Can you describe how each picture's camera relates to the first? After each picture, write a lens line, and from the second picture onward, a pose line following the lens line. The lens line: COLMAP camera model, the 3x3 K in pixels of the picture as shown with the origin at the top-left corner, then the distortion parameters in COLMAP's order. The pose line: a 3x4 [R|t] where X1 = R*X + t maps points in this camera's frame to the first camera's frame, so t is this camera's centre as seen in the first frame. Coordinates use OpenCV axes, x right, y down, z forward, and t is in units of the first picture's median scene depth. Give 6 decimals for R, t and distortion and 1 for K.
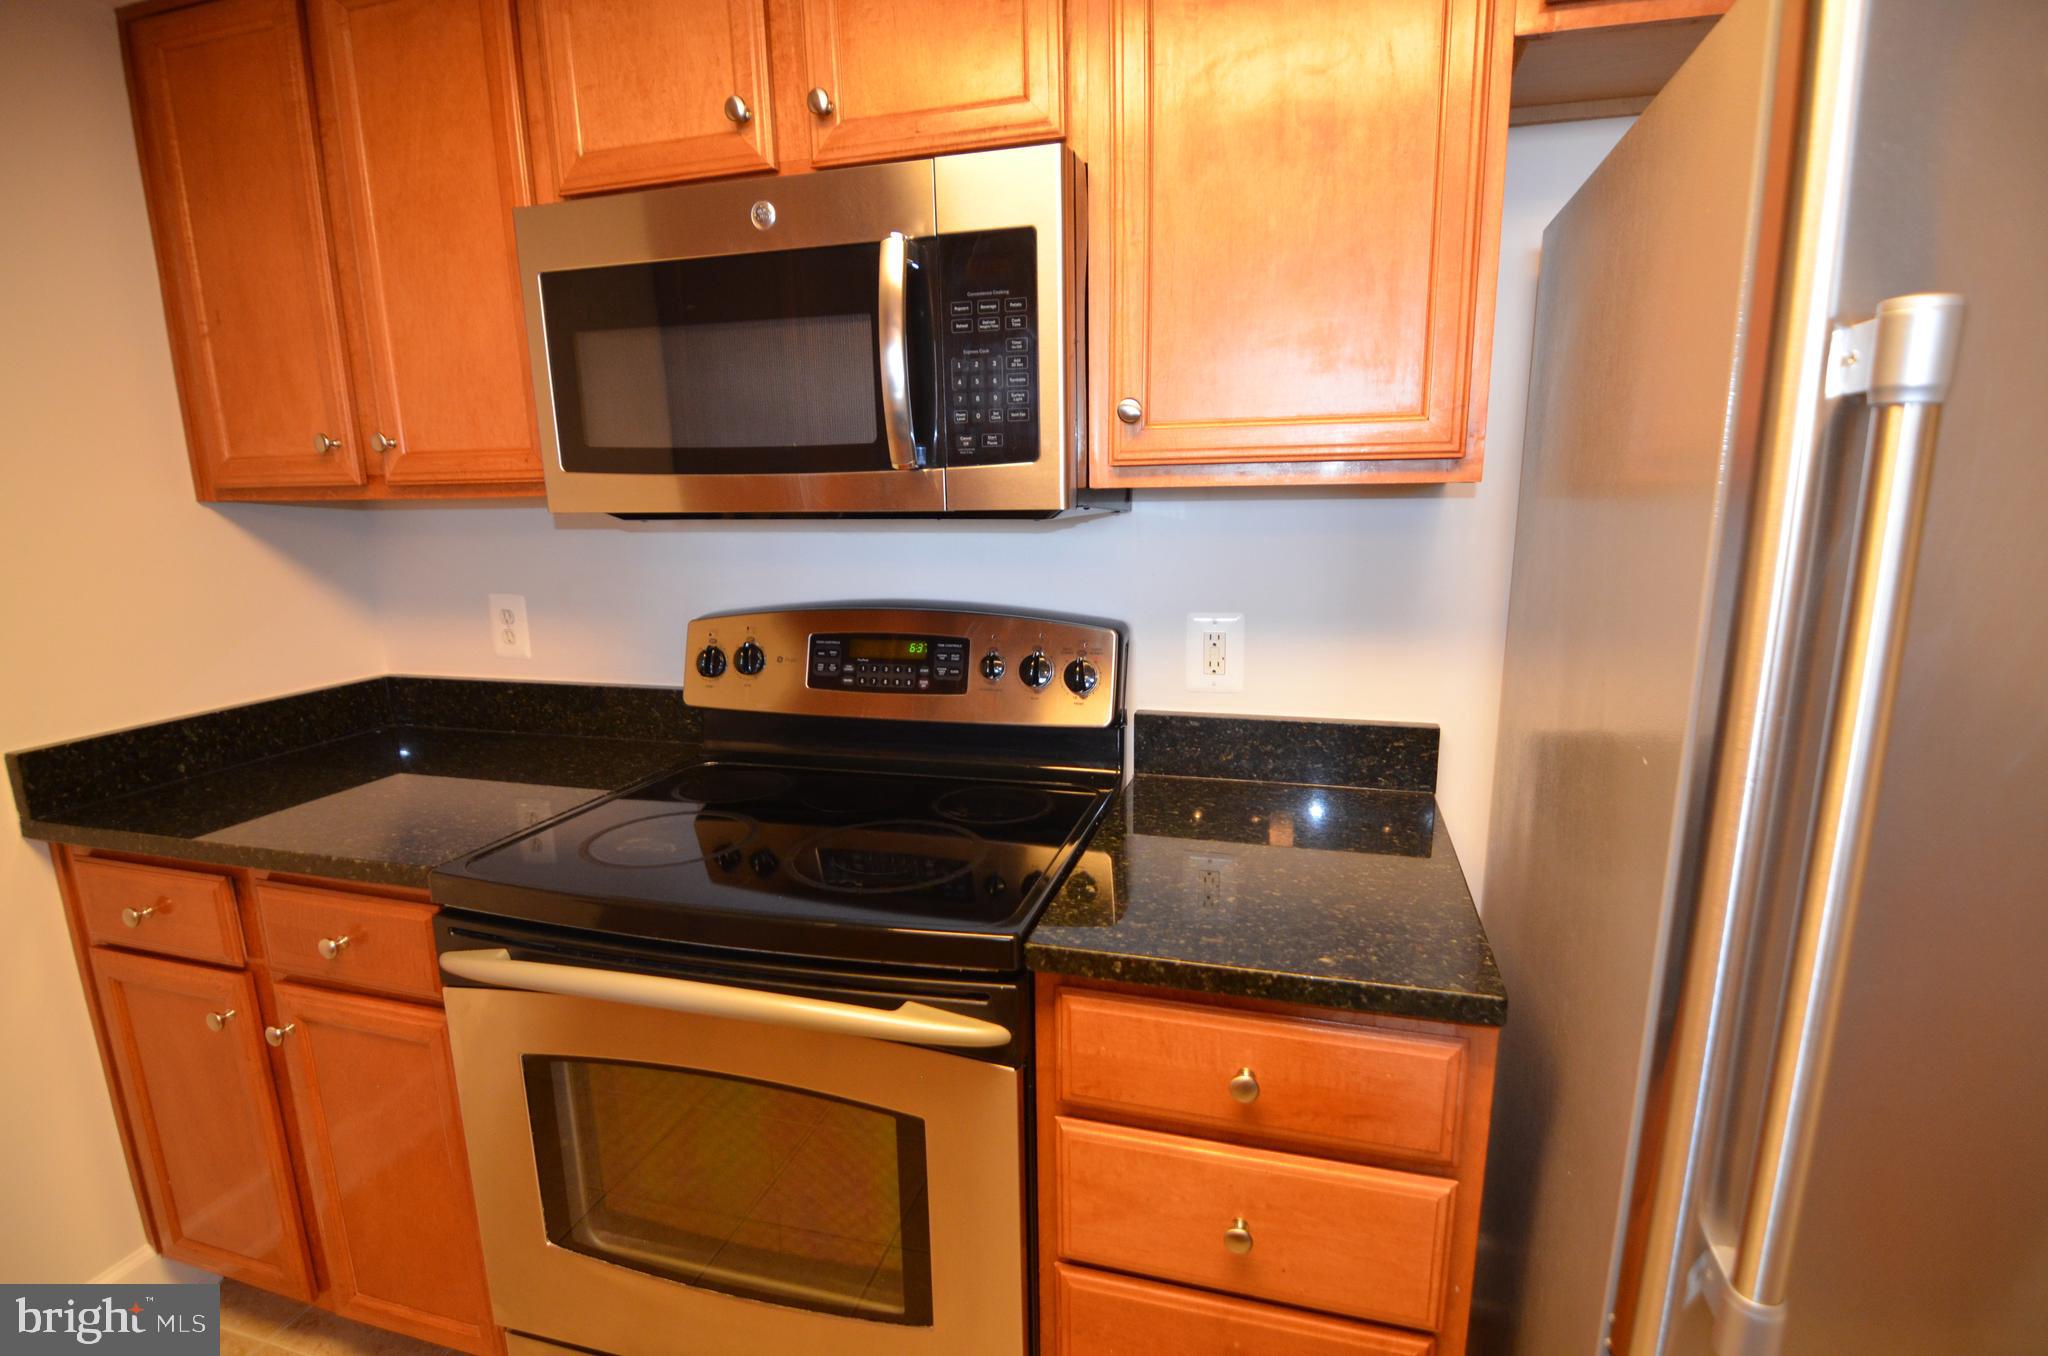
lens RADIAL K [[982.6, 0, 1027.8], [0, 982.6, 693.5], [0, 0, 1]] dist [-0.012065, -0.007825]
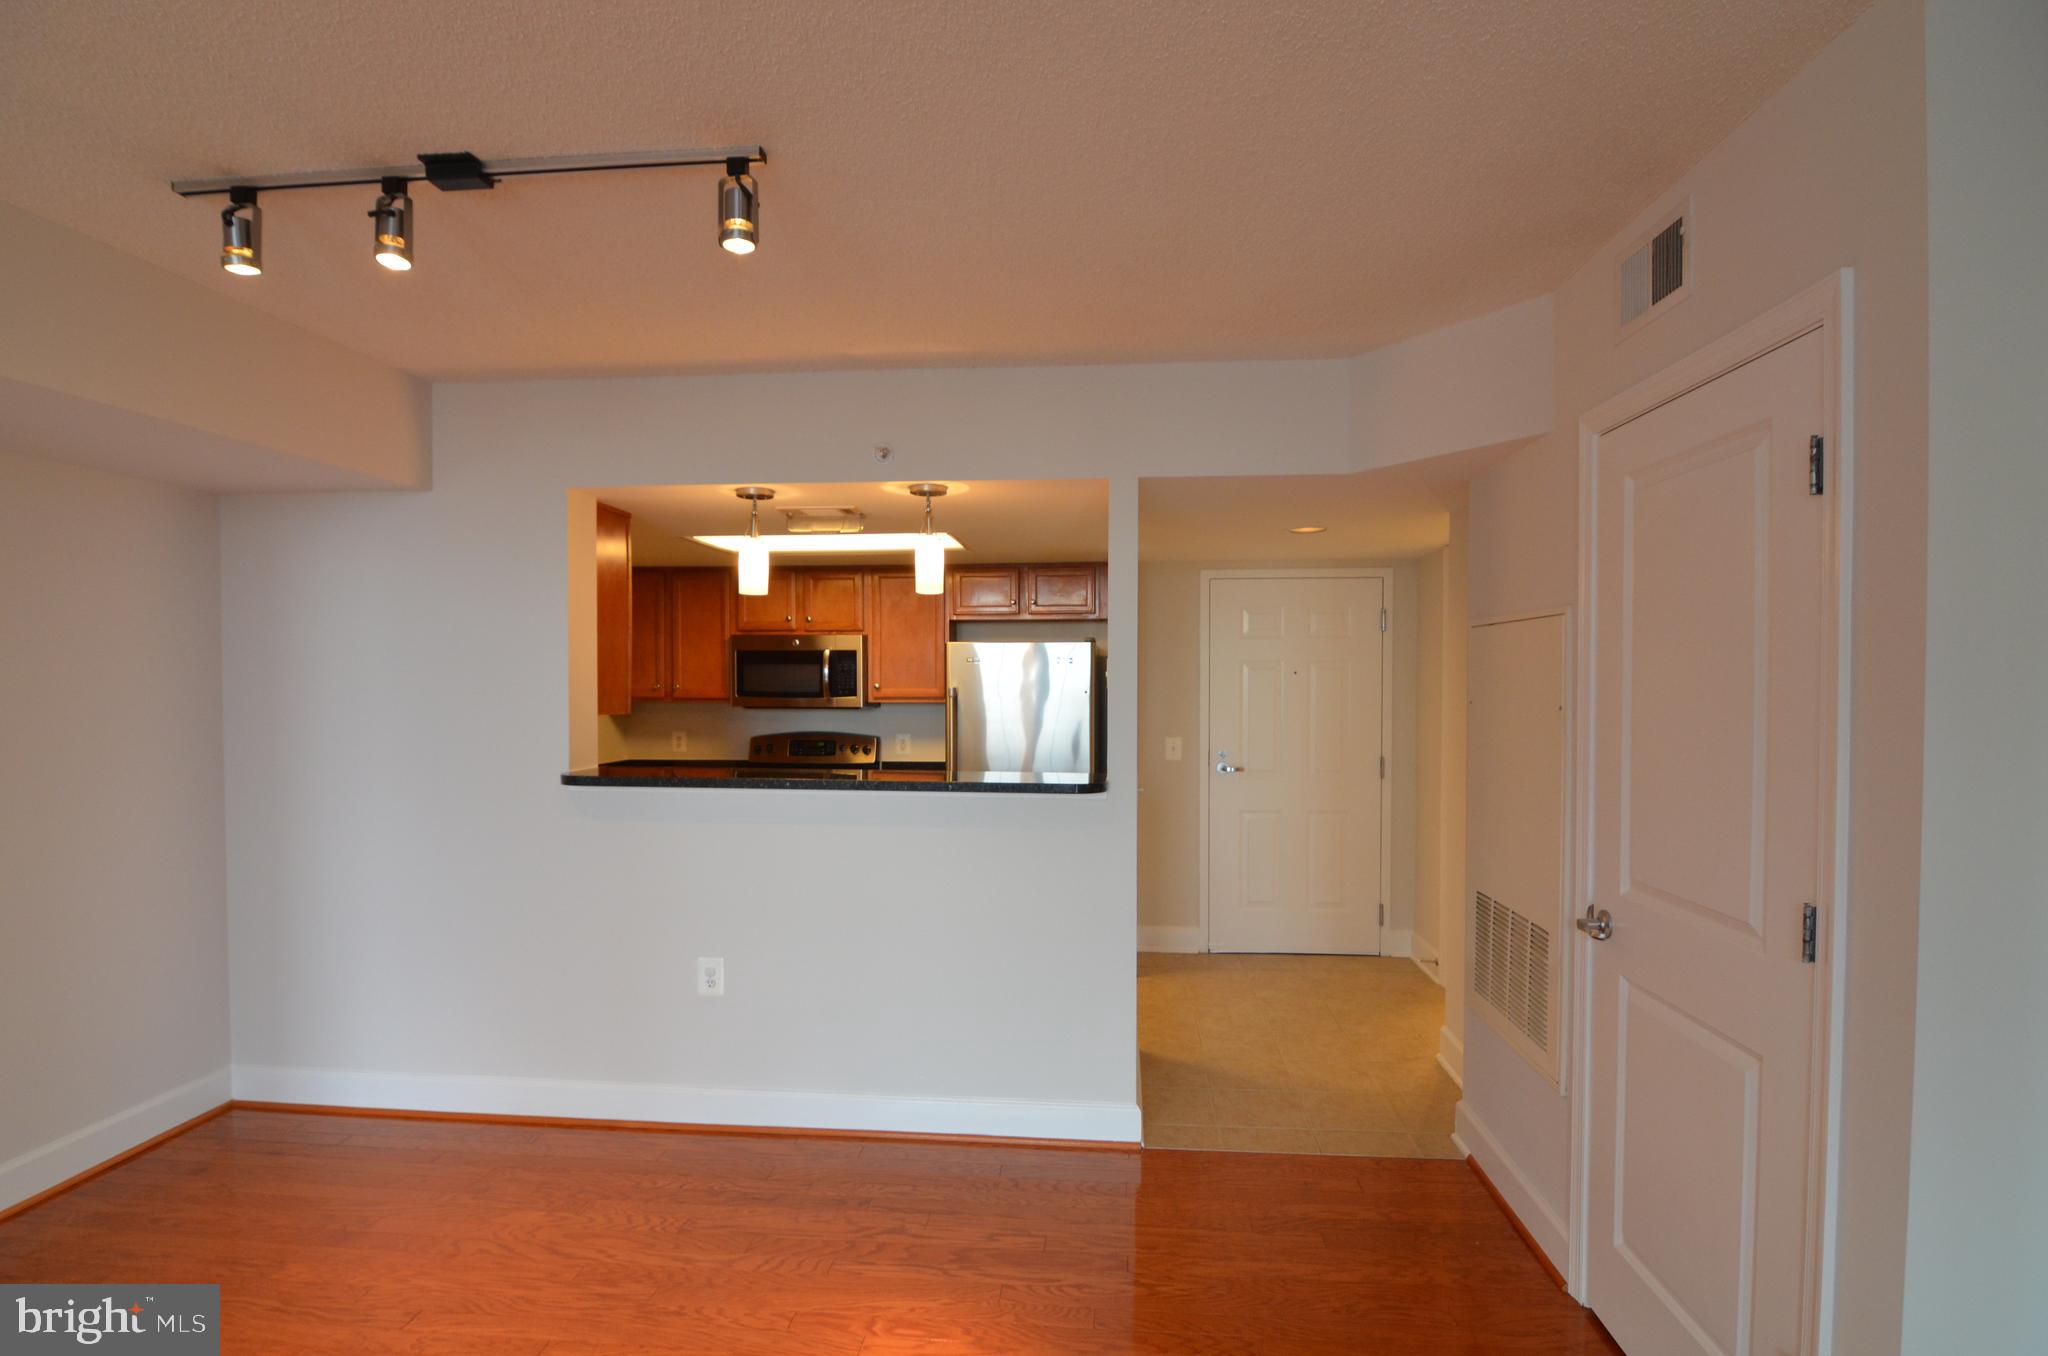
lens RADIAL K [[1016.8, 0, 1019.9], [0, 1016.8, 699.6], [0, 0, 1]] dist [-0.002480, -0.001335]
pose [[0.982796, 0.010279, 0.184408, -0.109465], [0.024045, 0.982831, -0.182932, 0.623373], [-0.183122, 0.184219, 0.965676, -3.489208]]
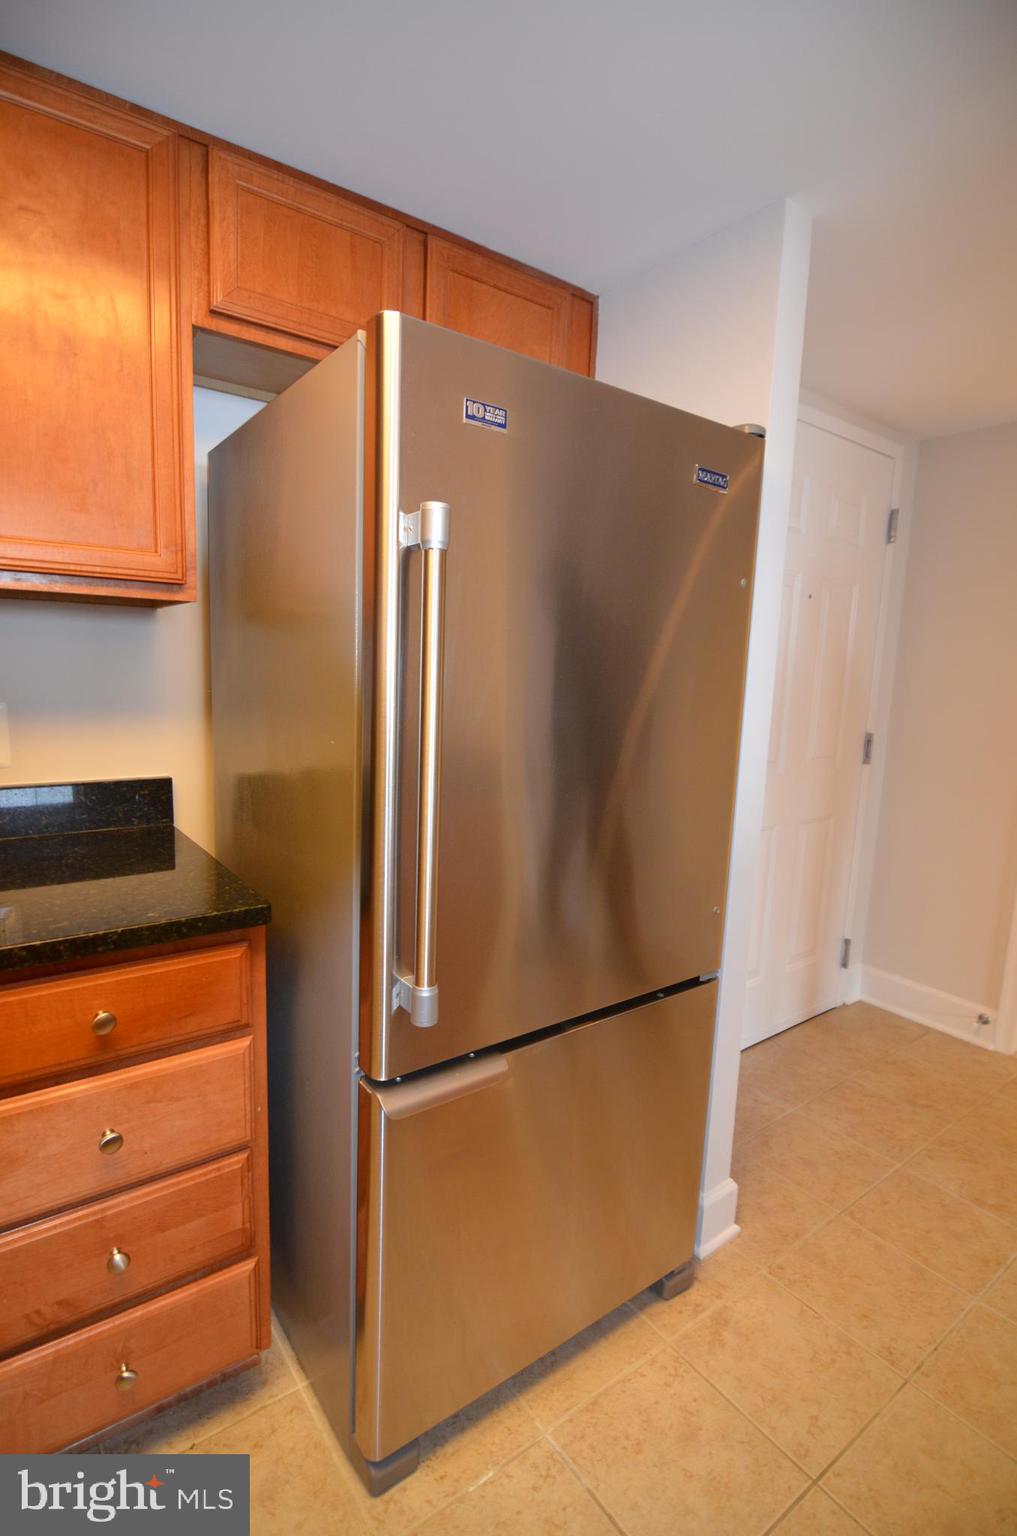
lens RADIAL K [[736.9, 0, 492.6], [0, 736.9, 762.4], [0, 0, 1]] dist [-0.012065, -0.007825]
pose [[0.618373, -0.071652, 0.782612, -0.184853], [0.121195, 0.992617, -0.004882, 0.104527], [-0.776483, 0.097868, 0.622491, -0.063138]]
